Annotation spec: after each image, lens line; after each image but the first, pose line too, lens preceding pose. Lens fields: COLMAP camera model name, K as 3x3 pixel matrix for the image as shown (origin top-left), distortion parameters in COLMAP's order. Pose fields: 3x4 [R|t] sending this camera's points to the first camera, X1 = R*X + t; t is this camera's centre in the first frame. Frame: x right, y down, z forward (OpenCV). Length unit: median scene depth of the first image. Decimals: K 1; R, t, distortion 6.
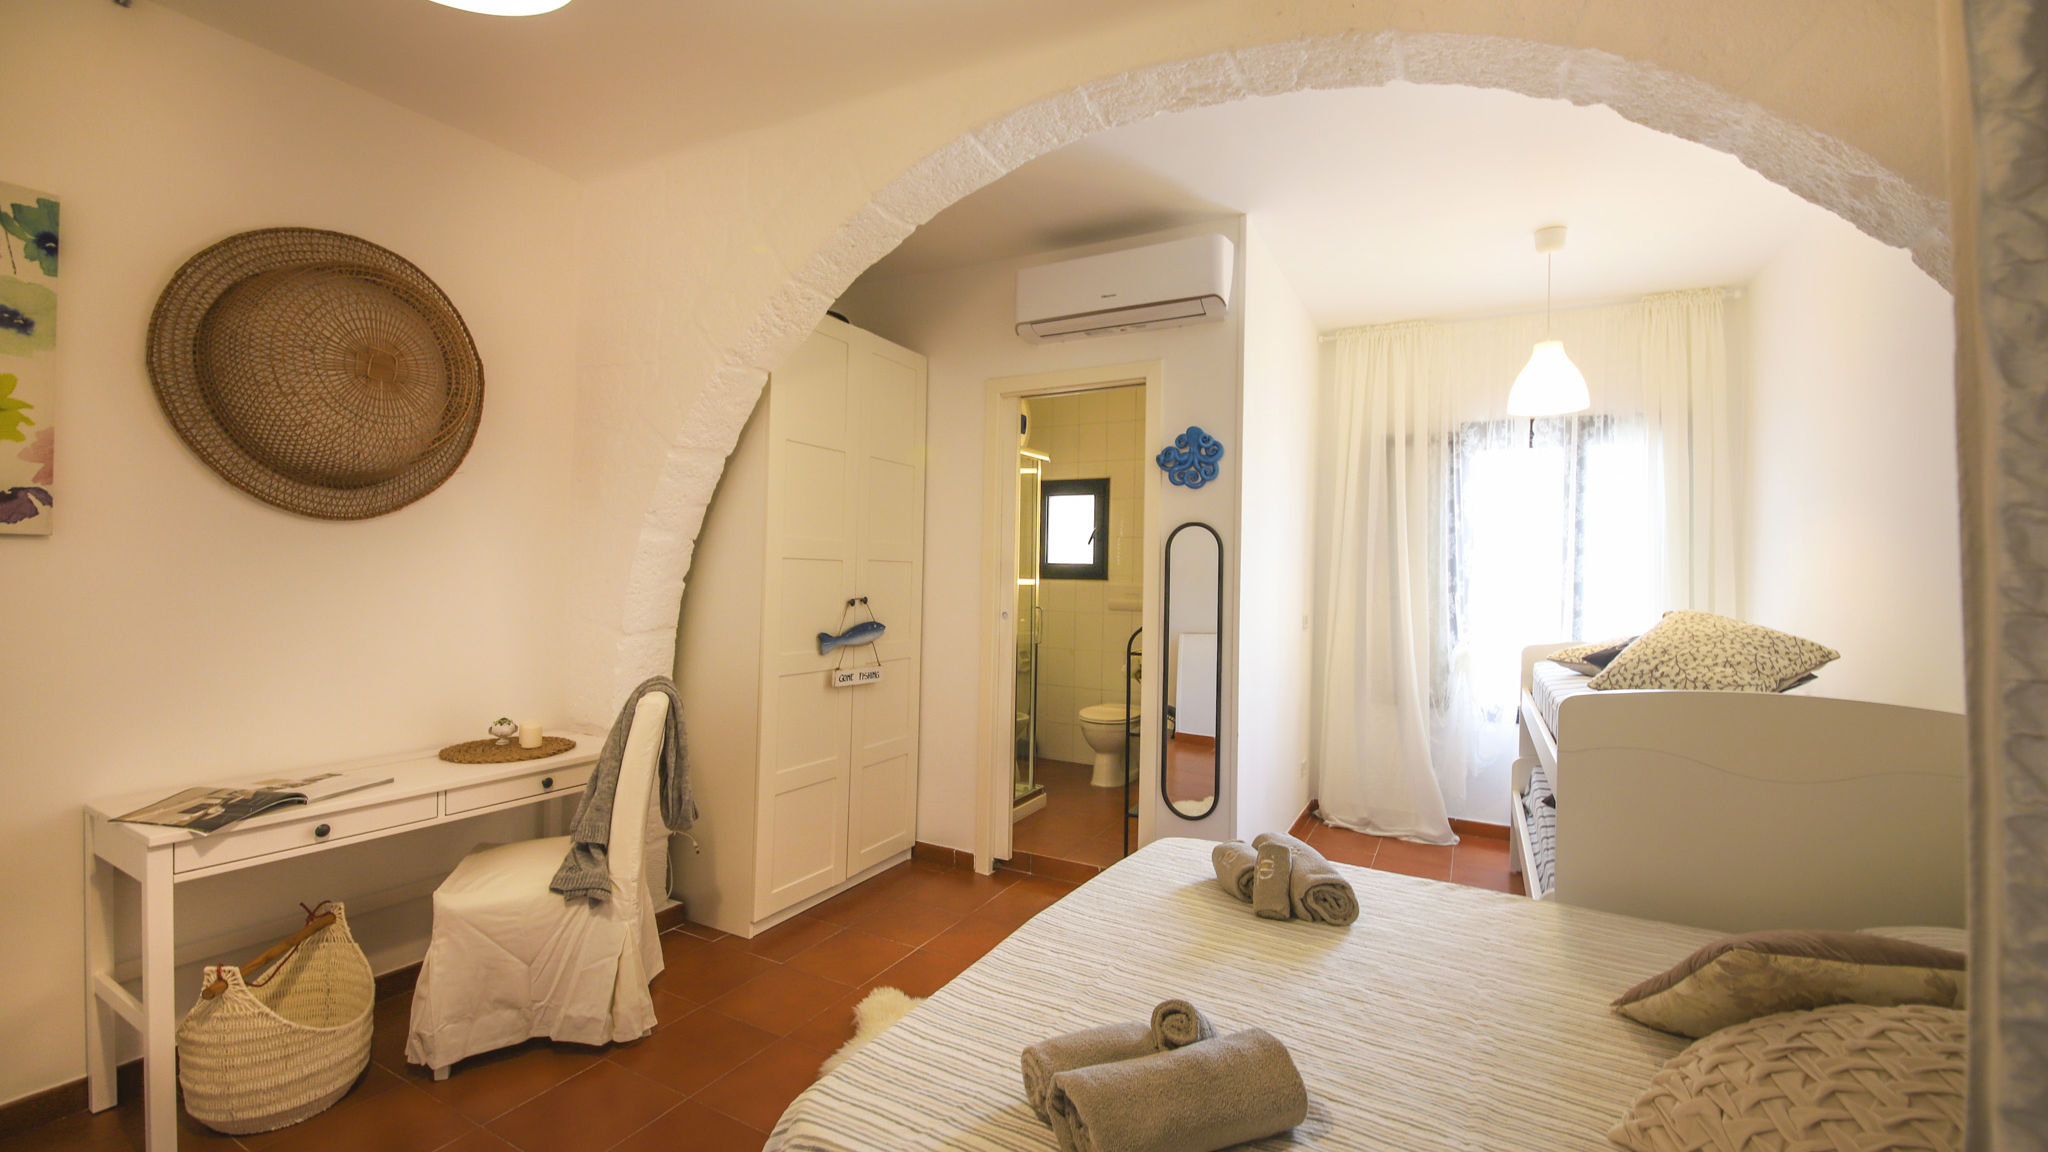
lens RADIAL K [[804.2, 0, 1022.5], [0, 804.2, 567.2], [0, 0, 1]] dist [-0.000246, -0.000023]
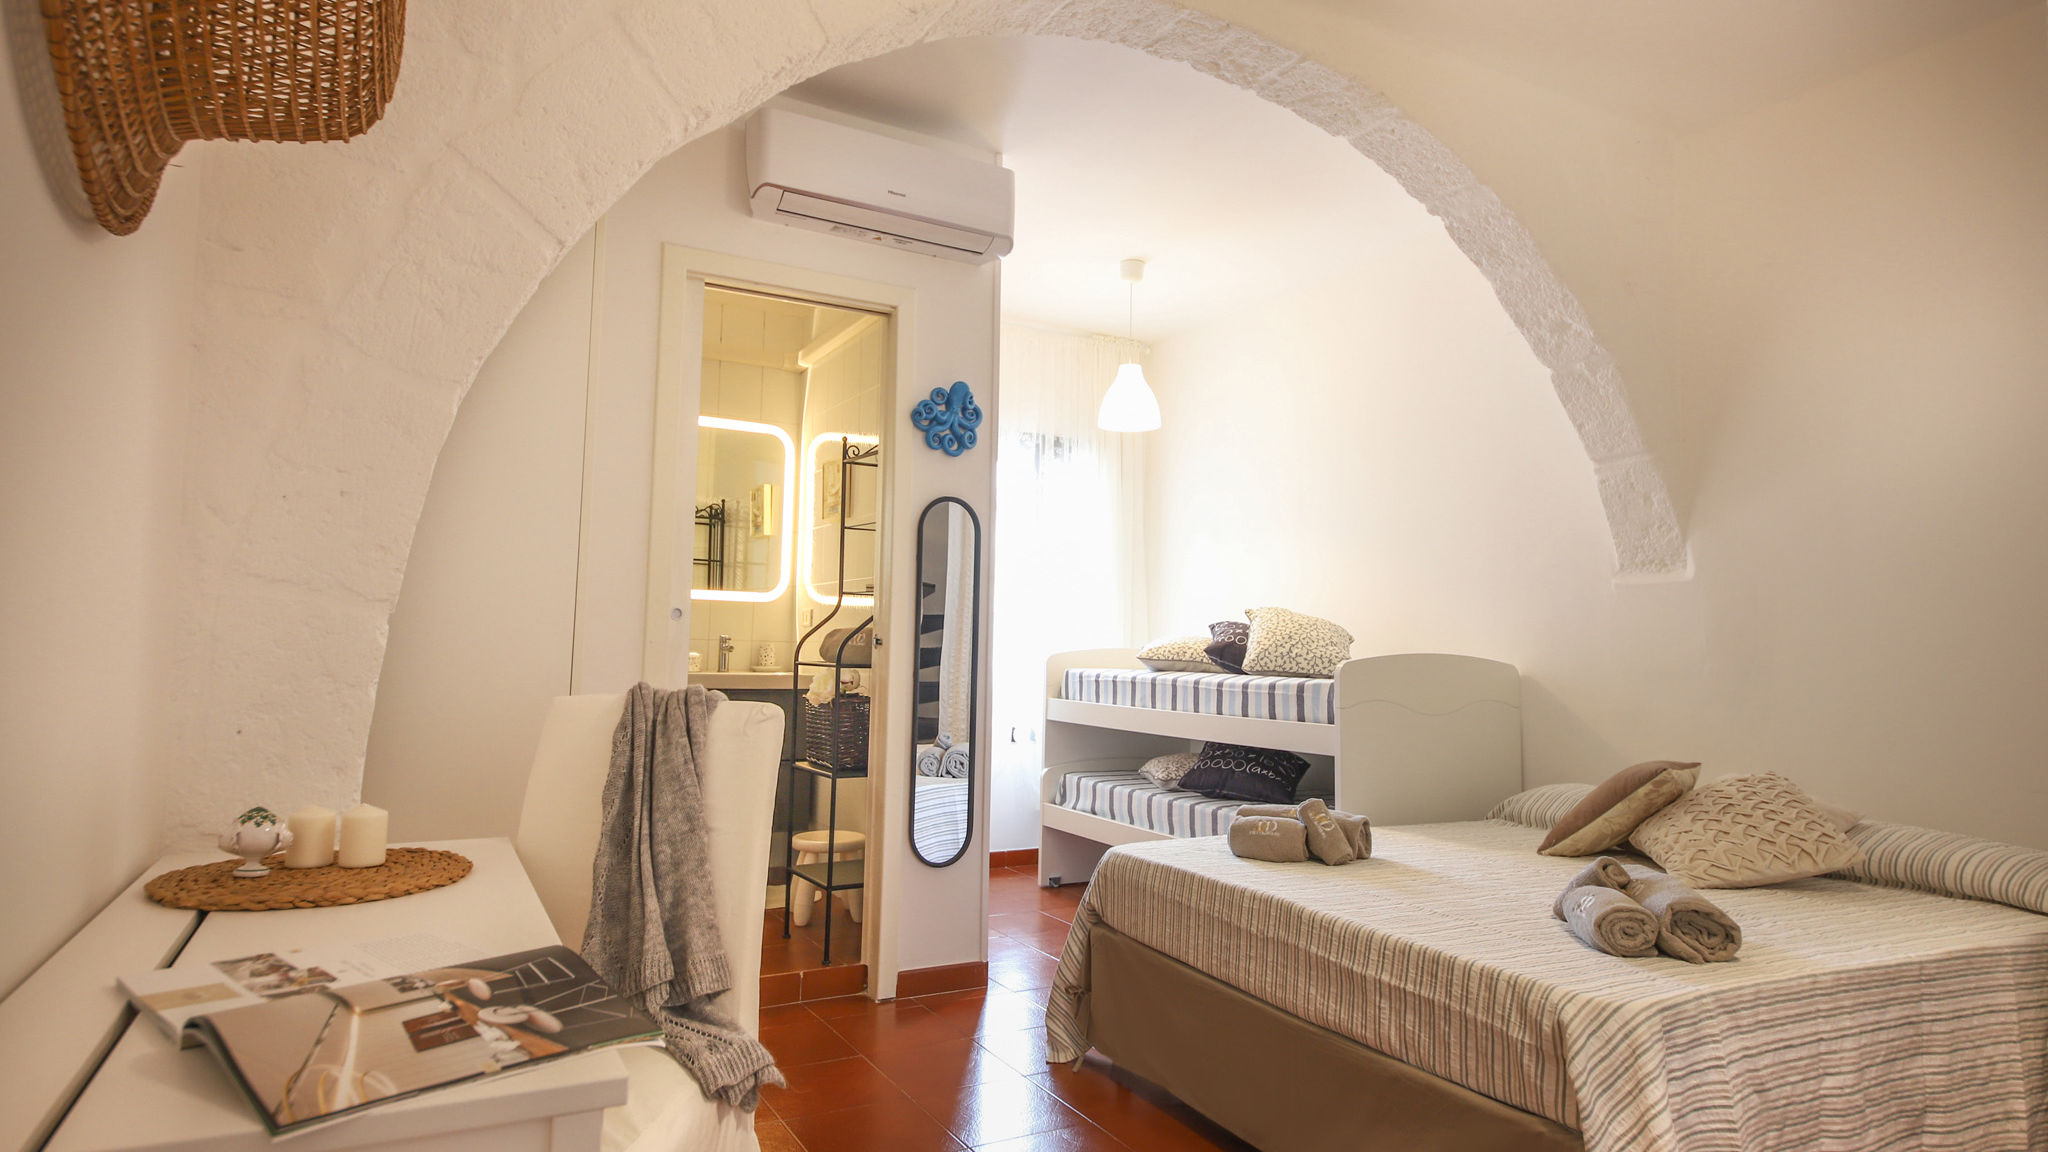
lens RADIAL K [[1167.0, 0, 1022.4], [0, 1167.0, 564.9], [0, 0, 1]] dist [-0.000643, -0.000177]
pose [[0.532131, 0.054214, 0.844924, -0.715411], [-0.012049, 0.998332, -0.056469, 0.075690], [-0.846576, 0.019868, 0.531896, 0.294605]]
